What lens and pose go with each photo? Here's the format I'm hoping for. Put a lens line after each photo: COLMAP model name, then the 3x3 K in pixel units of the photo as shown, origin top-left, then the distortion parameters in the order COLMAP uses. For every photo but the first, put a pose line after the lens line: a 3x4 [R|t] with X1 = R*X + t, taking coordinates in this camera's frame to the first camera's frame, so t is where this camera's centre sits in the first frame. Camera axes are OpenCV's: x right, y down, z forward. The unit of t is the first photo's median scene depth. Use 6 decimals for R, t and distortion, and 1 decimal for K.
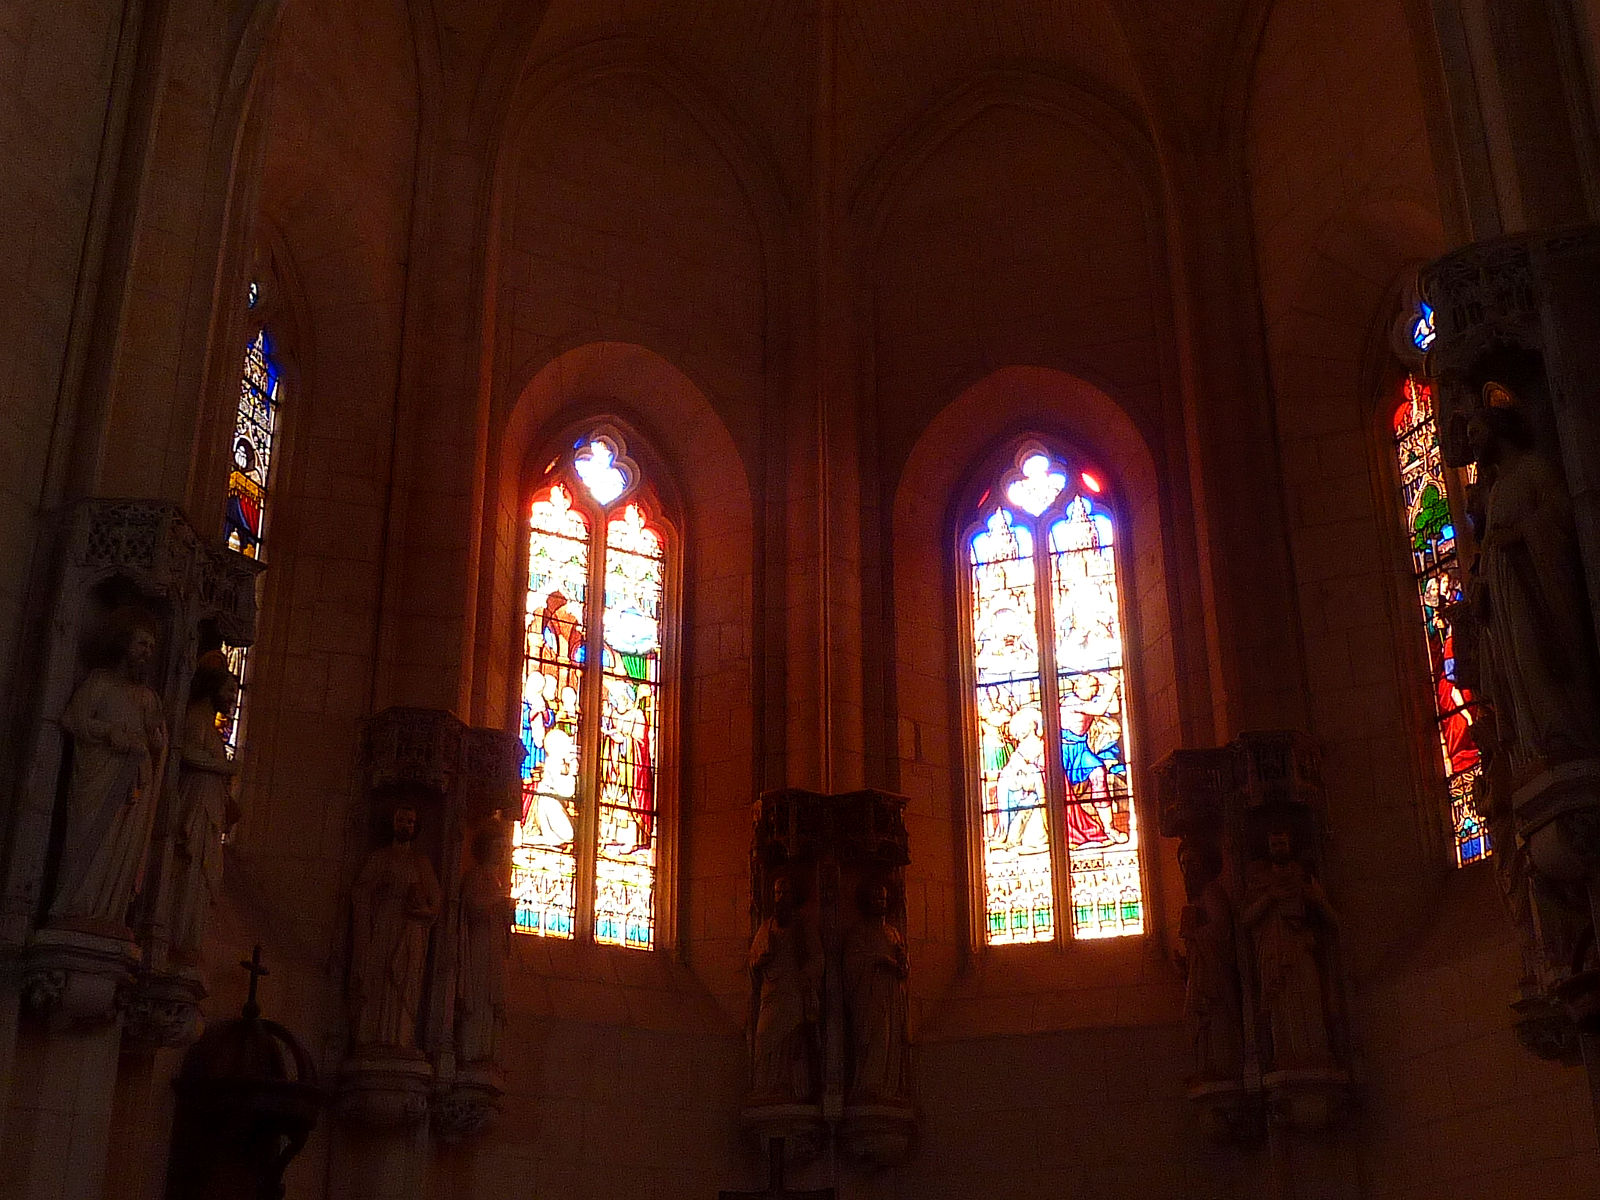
lens RADIAL K [[1967.4, 0, 800.9], [0, 1967.4, 599.5], [0, 0, 1]] dist [0.008970, 0.000000]
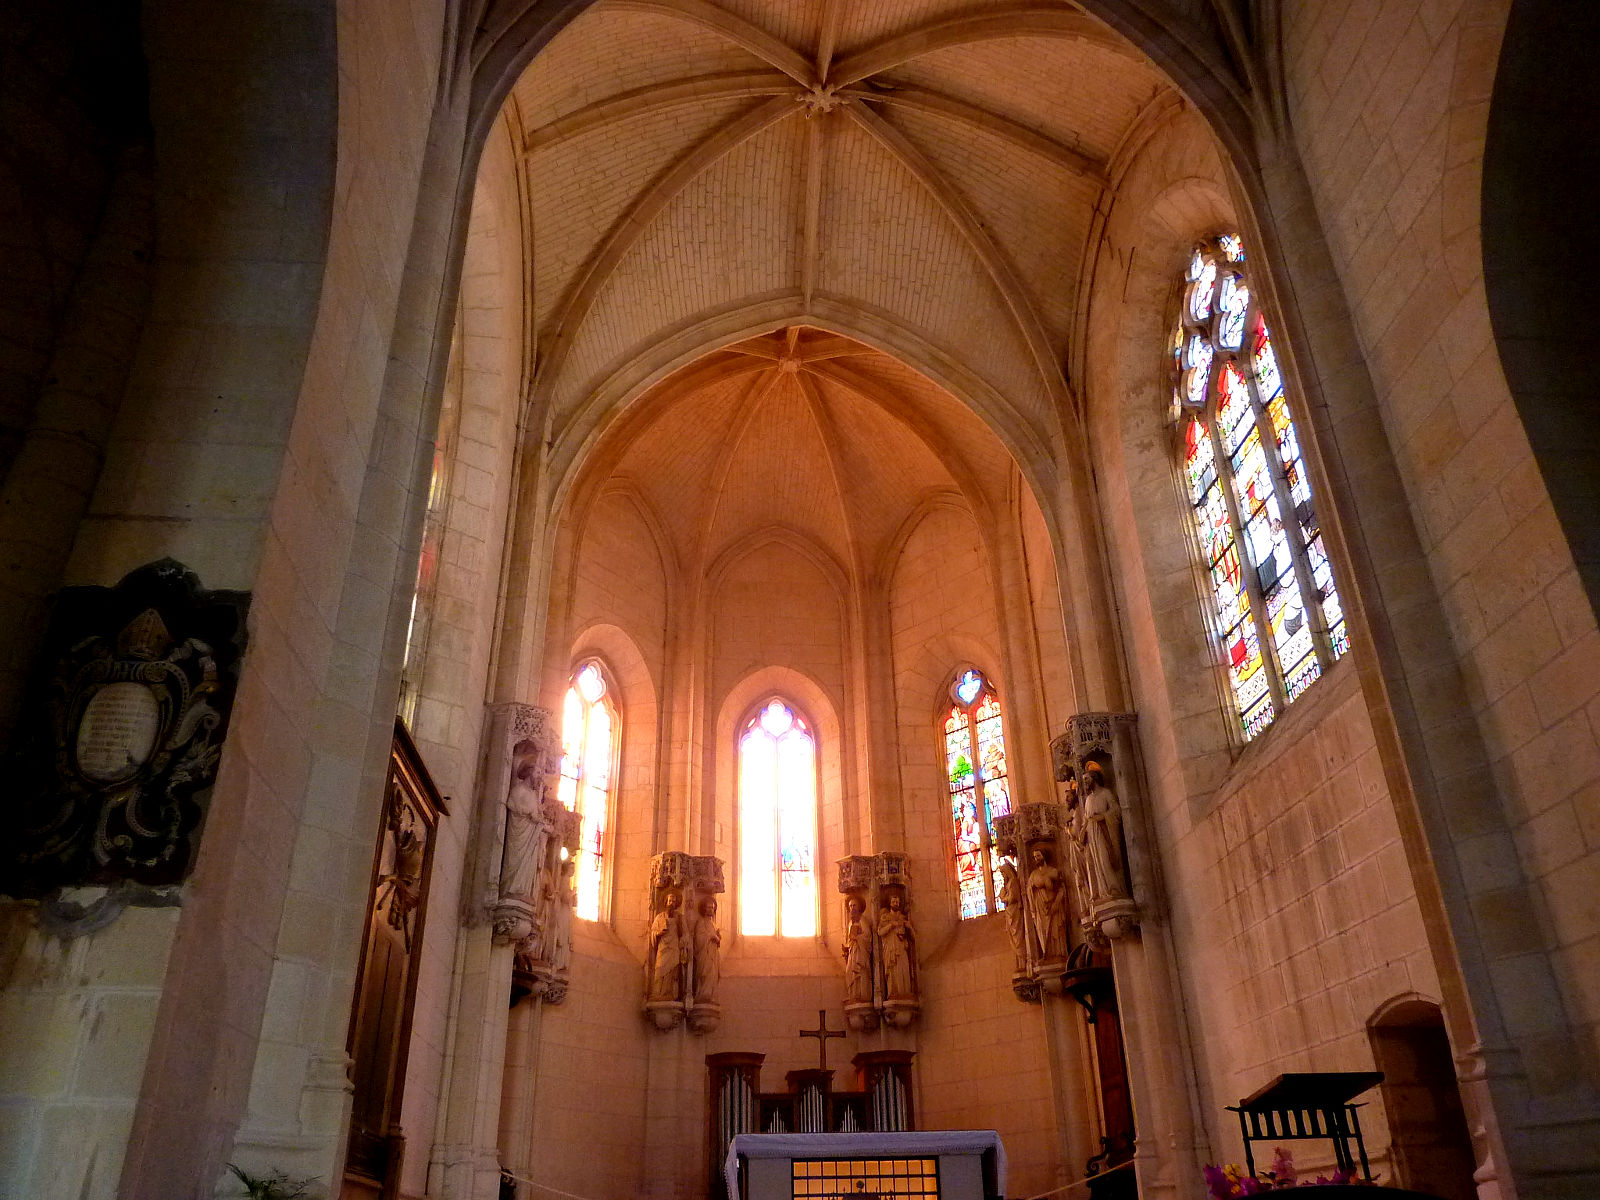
lens RADIAL K [[1172.2, 0, 796.7], [0, 1172.2, 601.6], [0, 0, 1]] dist [-0.001385, -0.001927]
pose [[0.915699, 0.187815, 0.355277, -0.414059], [-0.152959, 0.980416, -0.124051, -0.034902], [-0.371617, 0.059250, 0.926493, -0.267189]]
